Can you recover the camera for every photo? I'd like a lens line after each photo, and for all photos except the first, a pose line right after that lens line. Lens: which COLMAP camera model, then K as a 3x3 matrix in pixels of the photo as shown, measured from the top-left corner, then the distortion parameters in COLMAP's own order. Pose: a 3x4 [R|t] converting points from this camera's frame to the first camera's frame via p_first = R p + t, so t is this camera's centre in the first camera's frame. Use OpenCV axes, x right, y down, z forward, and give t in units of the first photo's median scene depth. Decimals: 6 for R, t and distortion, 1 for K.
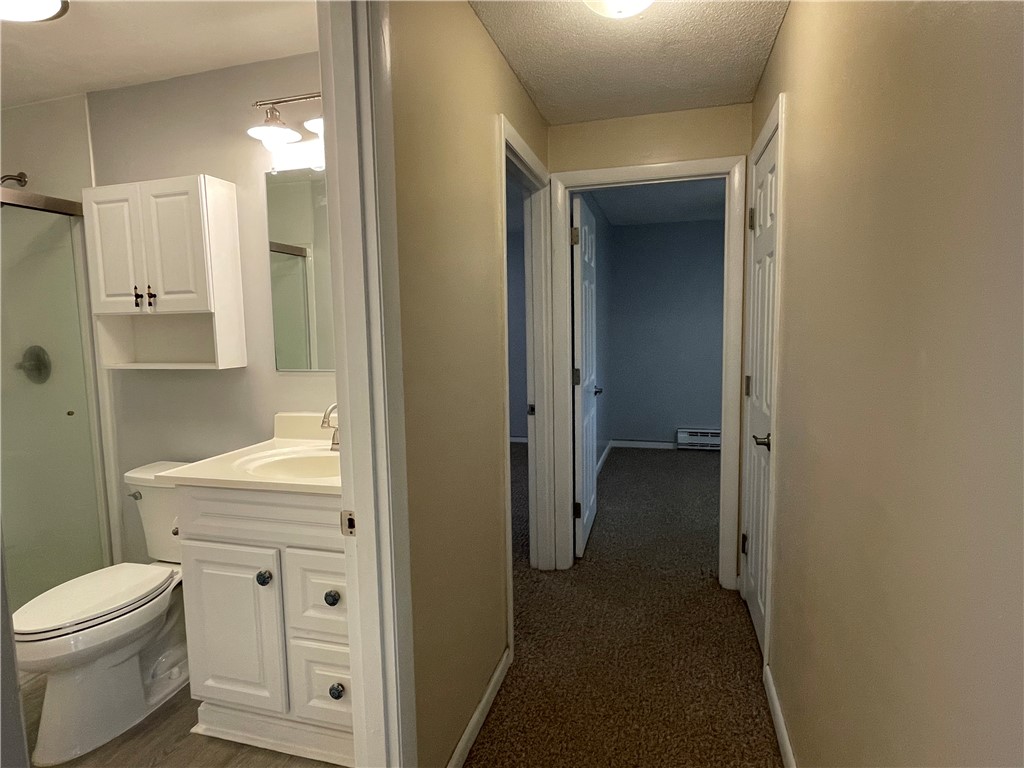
lens RADIAL K [[550.8, 0, 507.9], [0, 550.8, 380.5], [0, 0, 1]] dist [-0.004851, 0.000538]
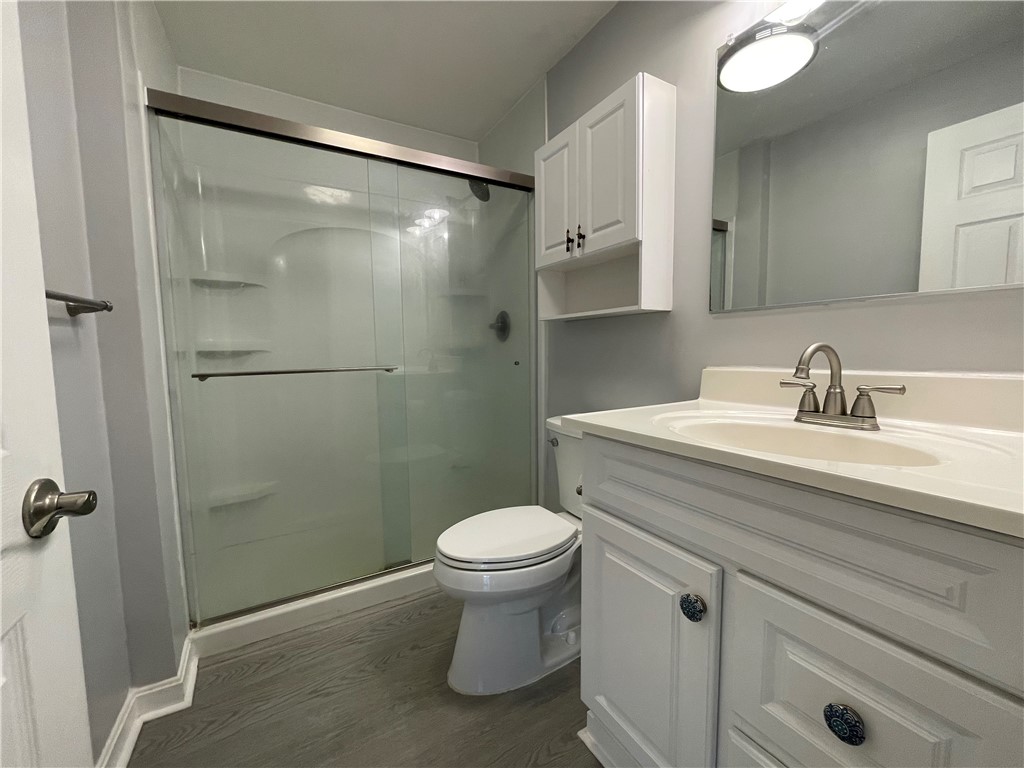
lens RADIAL K [[410.3, 0, 513.4], [0, 410.3, 383.5], [0, 0, 1]] dist [-0.000810, -0.000134]
pose [[0.723052, 0.068307, -0.687408, -0.228813], [-0.069433, 0.997246, 0.026062, 0.091415], [0.687296, 0.028884, 0.725803, 0.414936]]
